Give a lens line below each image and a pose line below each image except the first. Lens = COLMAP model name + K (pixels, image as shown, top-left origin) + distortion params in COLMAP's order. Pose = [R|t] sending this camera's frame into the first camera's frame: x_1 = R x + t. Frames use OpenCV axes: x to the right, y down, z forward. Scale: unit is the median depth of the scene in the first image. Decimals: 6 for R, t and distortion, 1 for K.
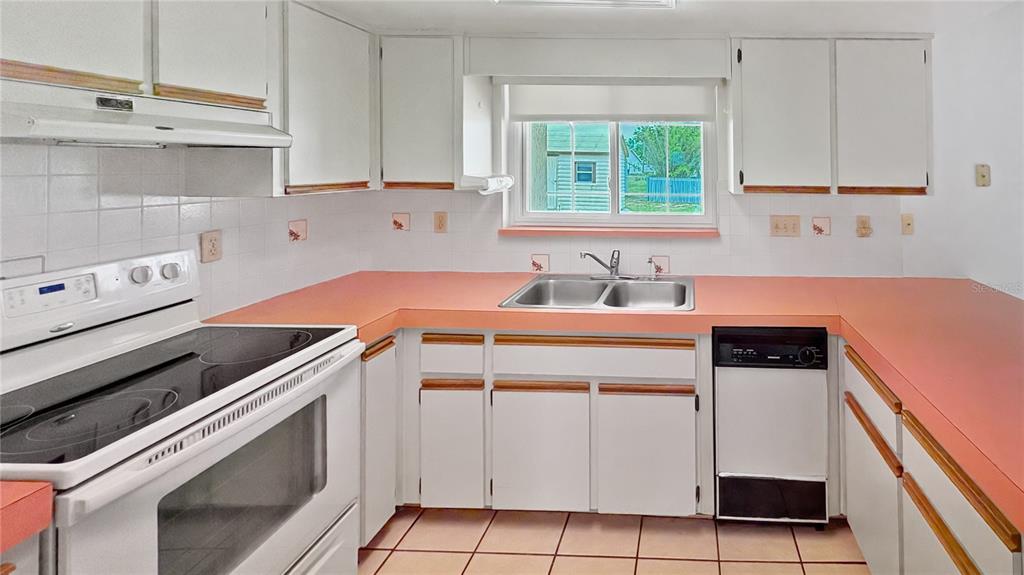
lens RADIAL K [[478.3, 0, 511.4], [0, 478.3, 202.5], [0, 0, 1]] dist [0.000699, -0.000489]
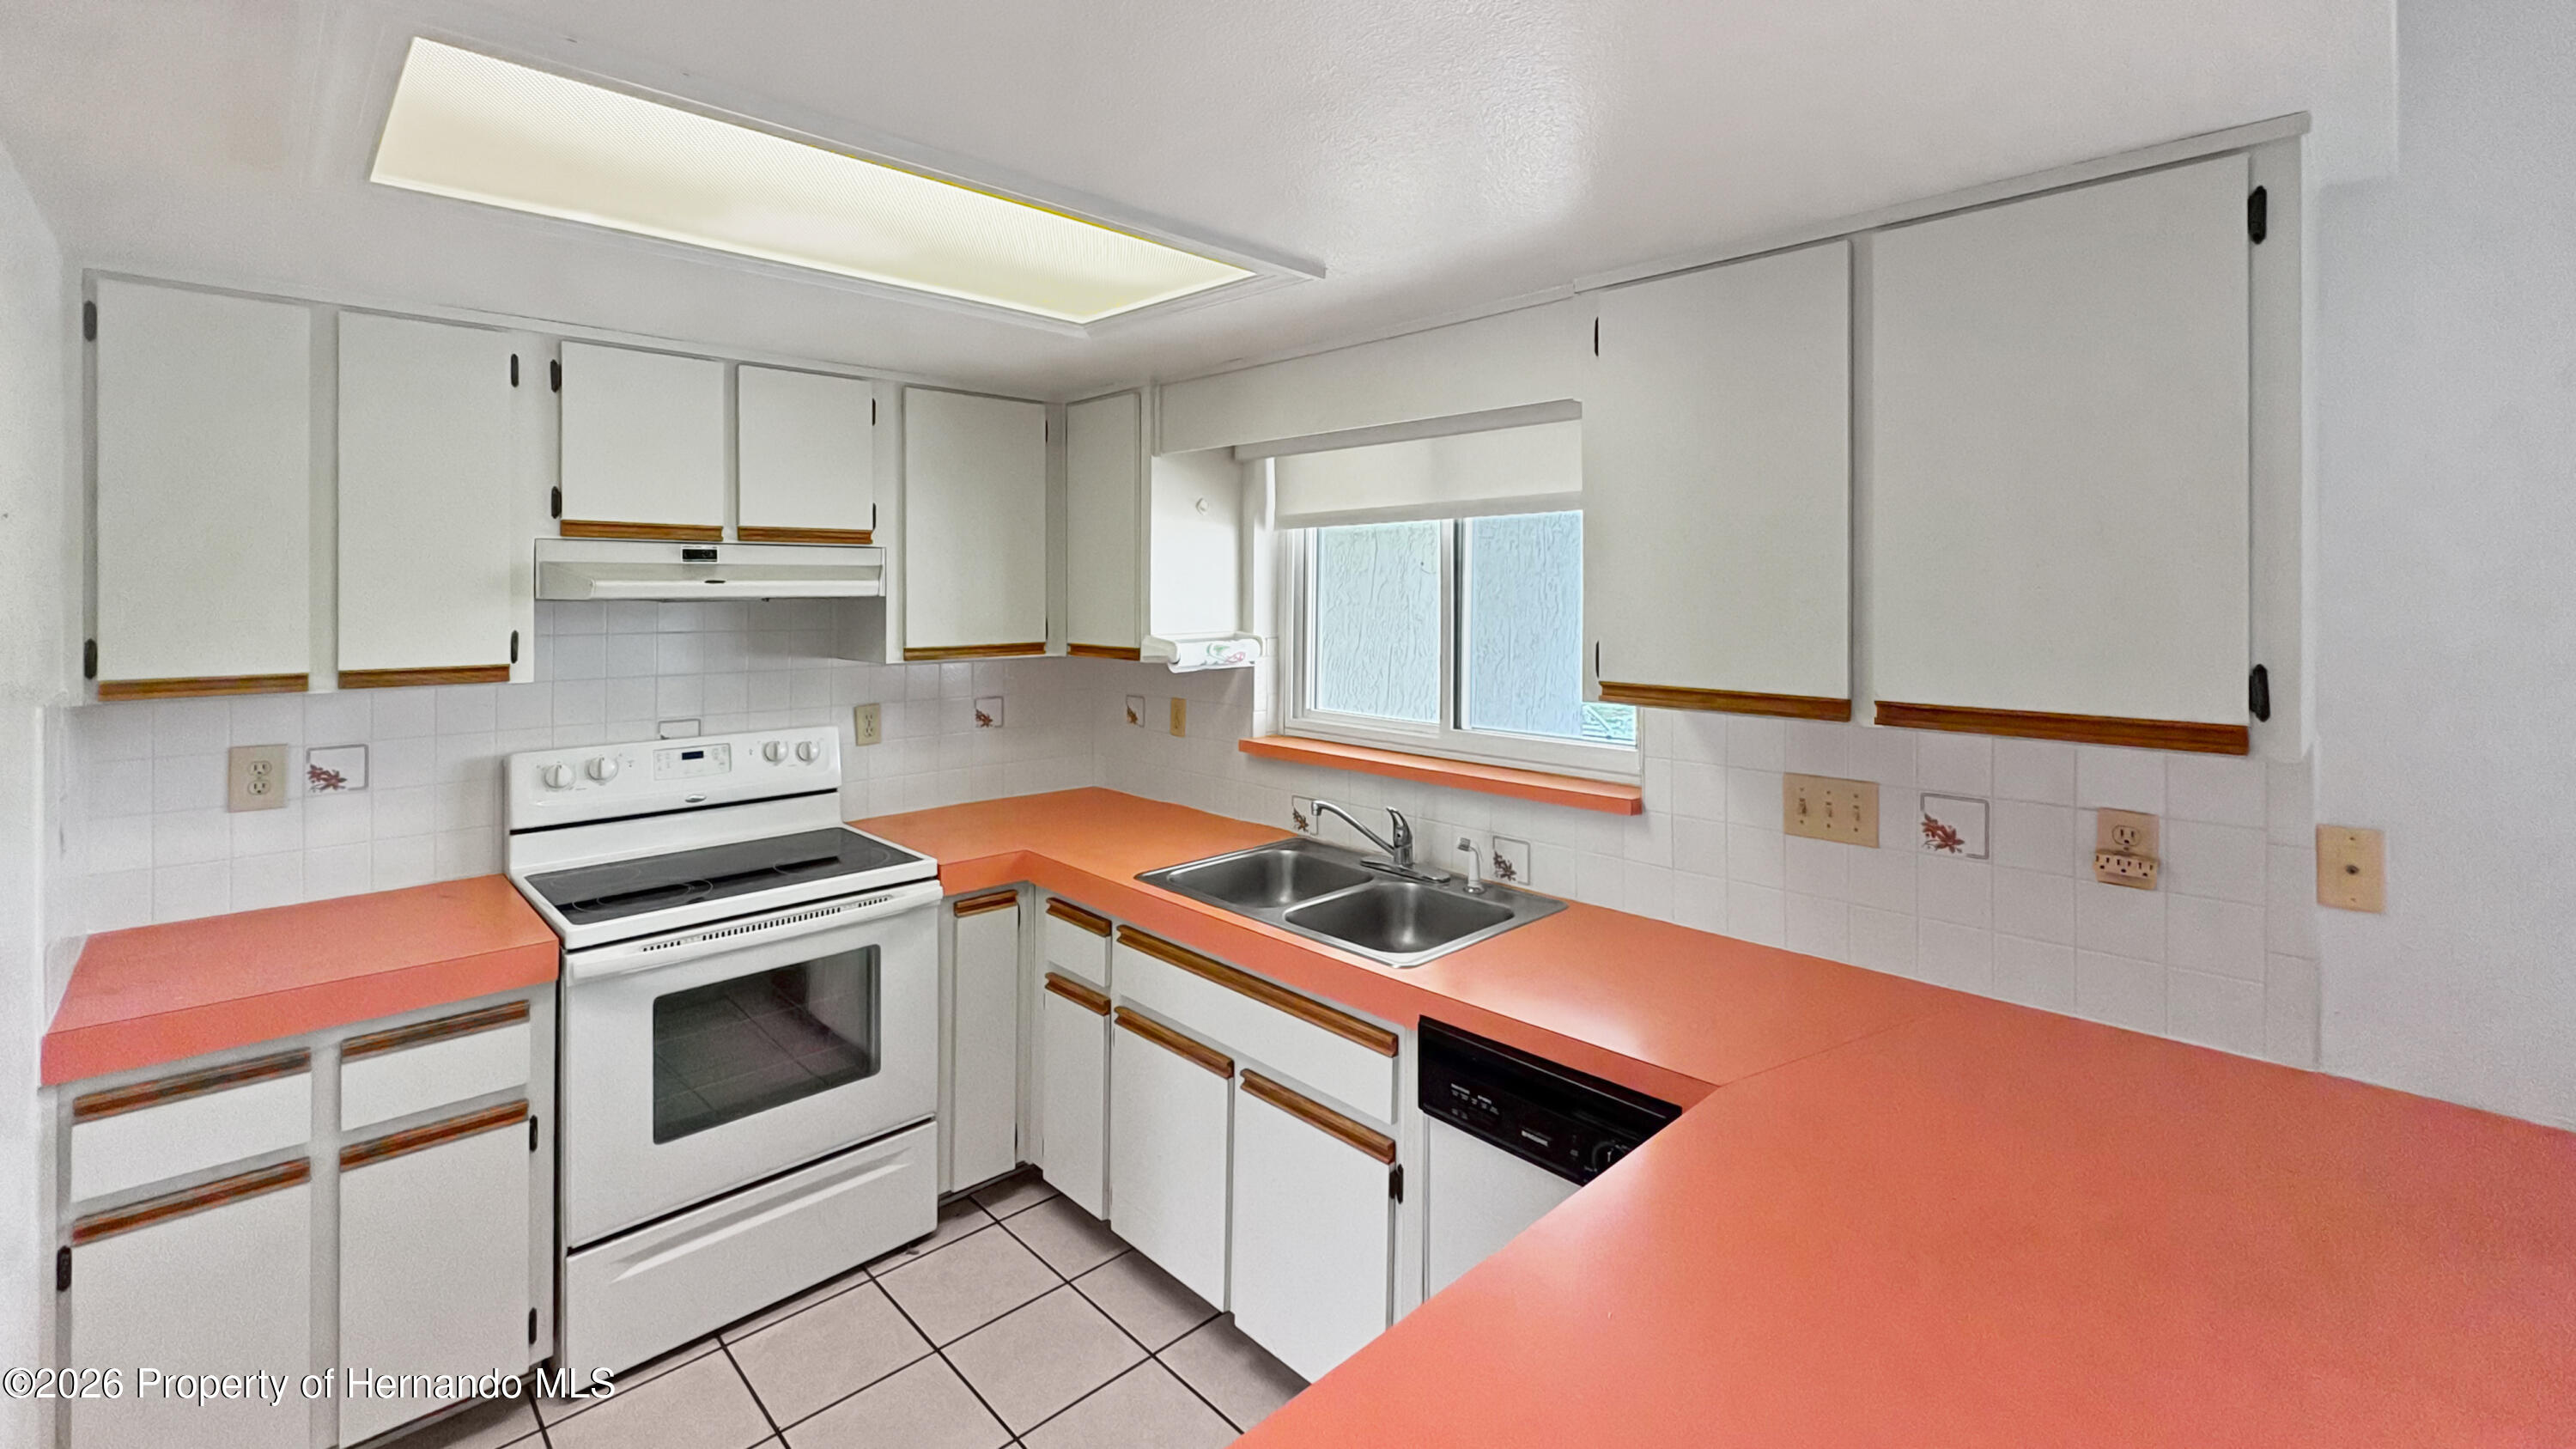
lens RADIAL K [[1033.1, 0, 1288.9], [0, 1033.1, 675.7], [0, 0, 1]] dist [-0.002204, -0.000207]
pose [[0.723164, 0.049723, -0.688884, 0.915352], [-0.037944, 0.998759, 0.032258, -0.060264], [0.689633, 0.002811, 0.724153, 0.257635]]
